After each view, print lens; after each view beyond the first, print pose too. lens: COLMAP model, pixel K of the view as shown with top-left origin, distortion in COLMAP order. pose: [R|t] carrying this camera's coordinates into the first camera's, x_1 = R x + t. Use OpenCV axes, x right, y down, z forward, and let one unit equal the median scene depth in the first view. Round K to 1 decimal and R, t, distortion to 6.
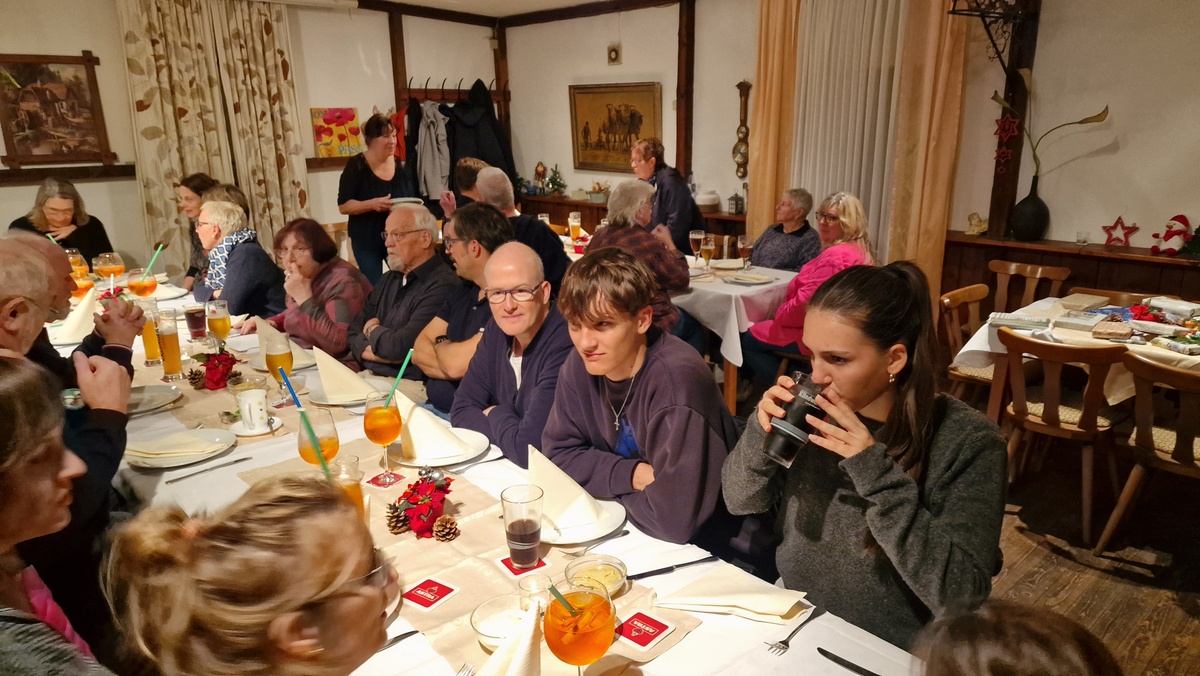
lens RADIAL K [[830.7, 0, 611.7], [0, 830.7, 342.6], [0, 0, 1]] dist [0.071111, -0.012680]
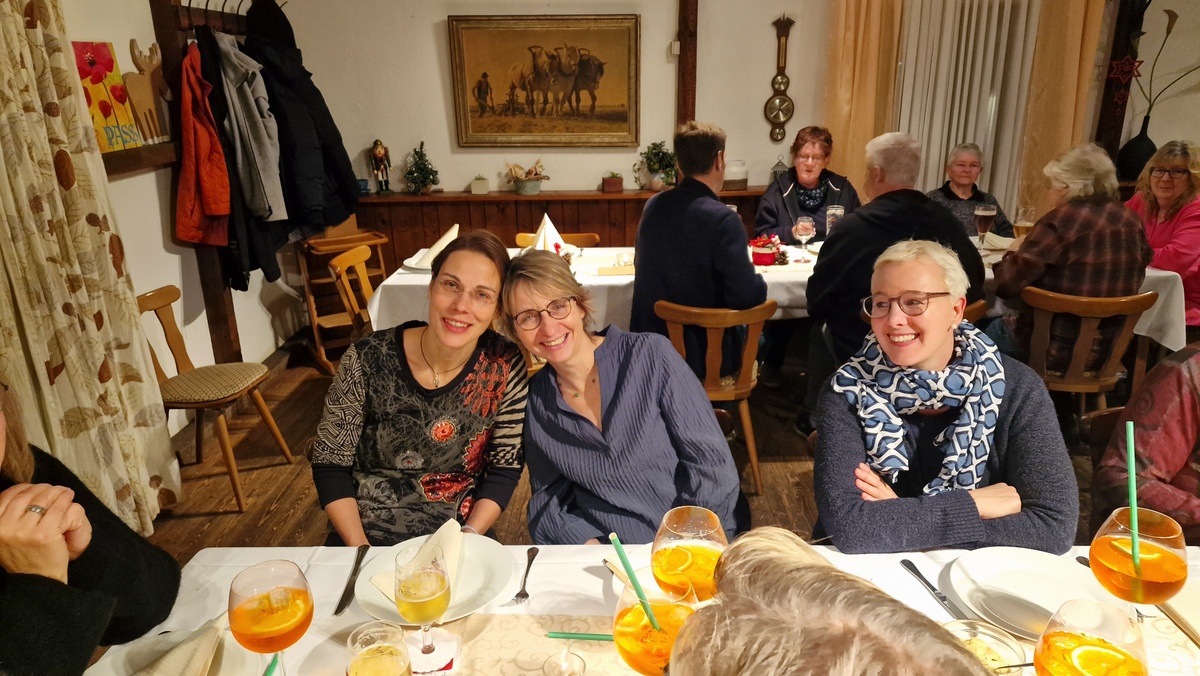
lens RADIAL K [[828.7, 0, 609.5], [0, 828.7, 341.0], [0, 0, 1]] dist [0.070607, -0.045017]
pose [[0.674734, -0.227114, 0.702249, -0.523240], [0.202732, 0.971911, 0.119536, -0.132156], [-0.709672, 0.061714, 0.701824, 0.536924]]
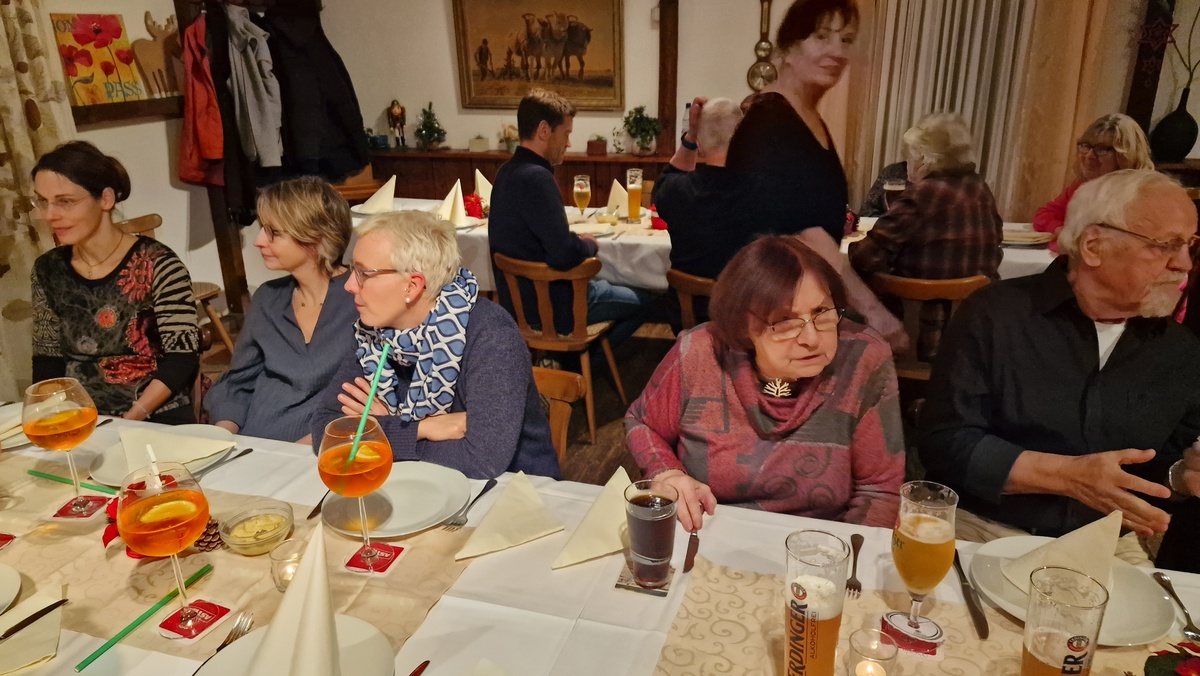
lens RADIAL K [[828.7, 0, 594.5], [0, 828.7, 334.6], [0, 0, 1]] dist [0.070607, -0.045017]
pose [[0.857411, -0.174782, 0.484043, -0.374117], [0.142748, 0.984426, 0.102607, -0.086270], [-0.494438, -0.018880, 0.869008, 0.369370]]
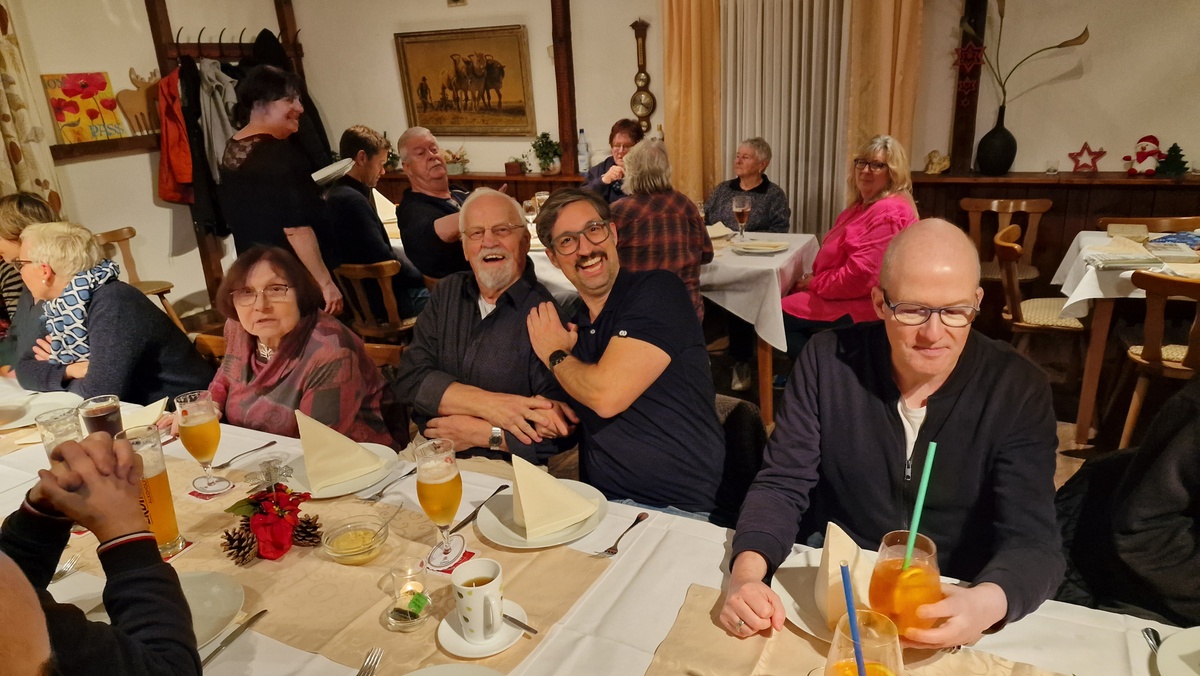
lens RADIAL K [[828.7, 0, 603.0], [0, 828.7, 336.7], [0, 0, 1]] dist [0.070607, -0.045017]
pose [[0.931178, -0.151461, 0.331614, -0.197127], [0.137928, 0.988365, 0.064120, -0.044110], [-0.337467, -0.013968, 0.941234, 0.176051]]
